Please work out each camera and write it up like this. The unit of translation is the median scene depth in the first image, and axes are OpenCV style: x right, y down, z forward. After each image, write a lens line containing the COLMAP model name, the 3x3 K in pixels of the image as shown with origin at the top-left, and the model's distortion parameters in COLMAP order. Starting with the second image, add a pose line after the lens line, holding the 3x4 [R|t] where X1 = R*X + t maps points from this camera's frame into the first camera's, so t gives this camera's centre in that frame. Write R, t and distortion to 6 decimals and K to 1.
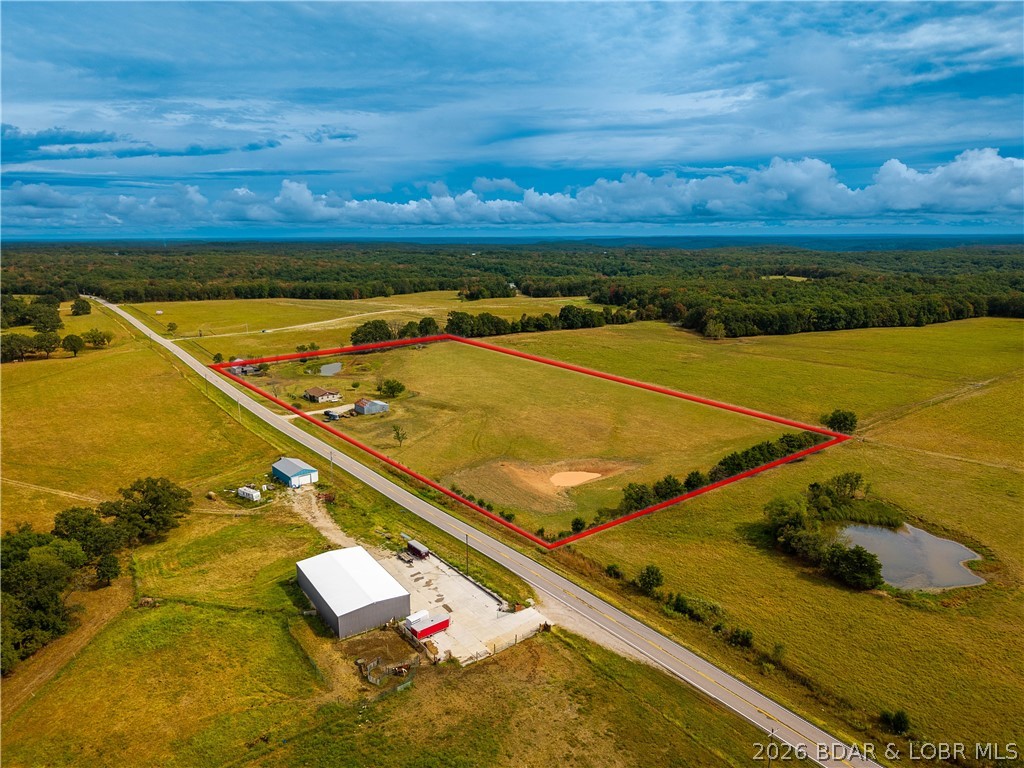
lens RADIAL K [[686.2, 0, 496.4], [0, 686.2, 379.9], [0, 0, 1]] dist [0.021803, -0.027219]
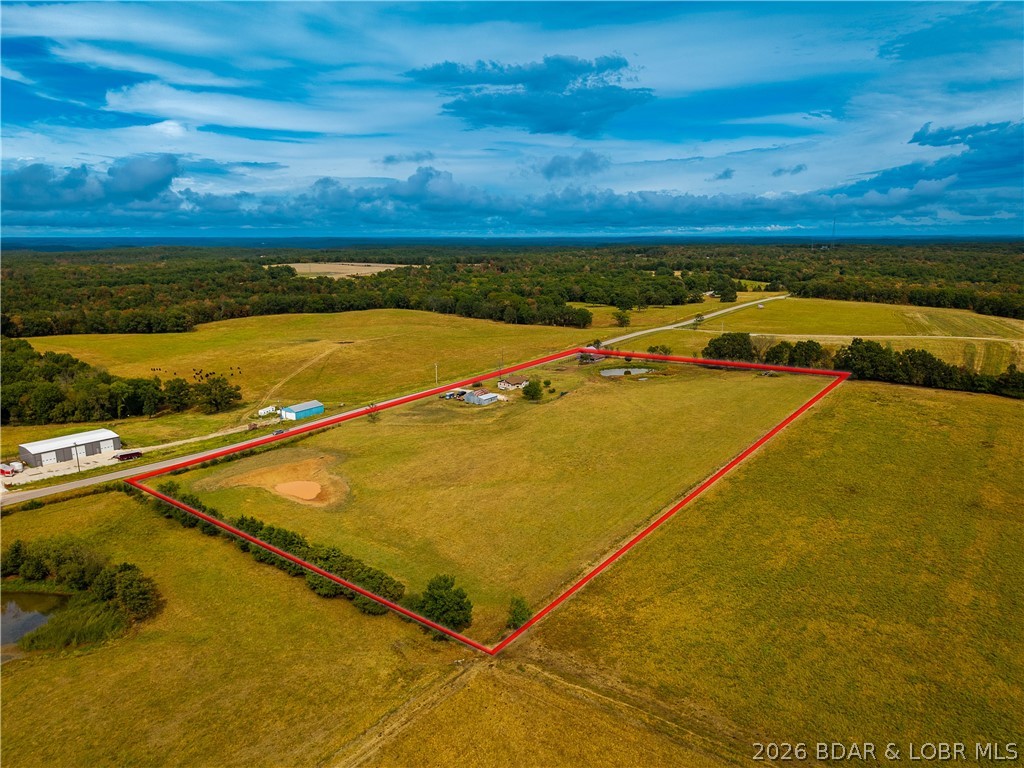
lens RADIAL K [[686.2, 0, 496.4], [0, 686.2, 379.9], [0, 0, 1]] dist [0.021803, -0.027219]
pose [[0.281094, 0.203069, -0.937949, 0.058695], [-0.197750, 0.968638, 0.150450, -0.010943], [0.939085, 0.143189, 0.312435, 0.053322]]
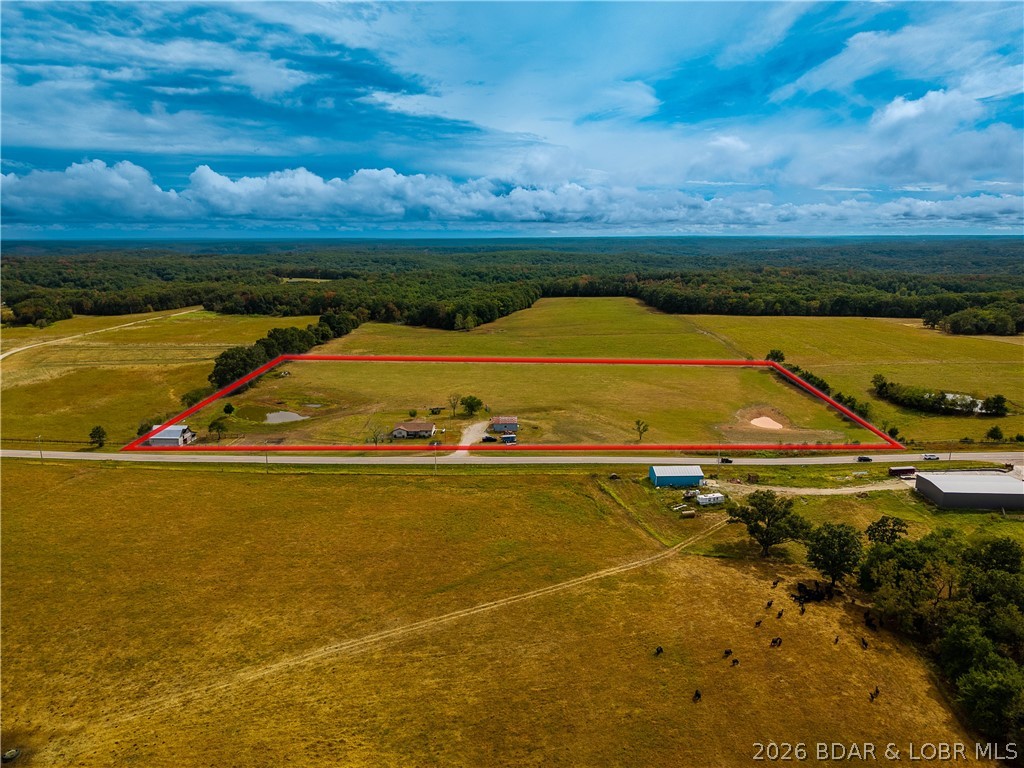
lens RADIAL K [[686.2, 0, 496.4], [0, 686.2, 379.9], [0, 0, 1]] dist [0.021803, -0.027219]
pose [[0.581714, -0.161345, 0.797230, -0.070091], [0.164925, 0.983167, 0.078634, -0.007290], [-0.796497, 0.085741, 0.598532, 0.034862]]
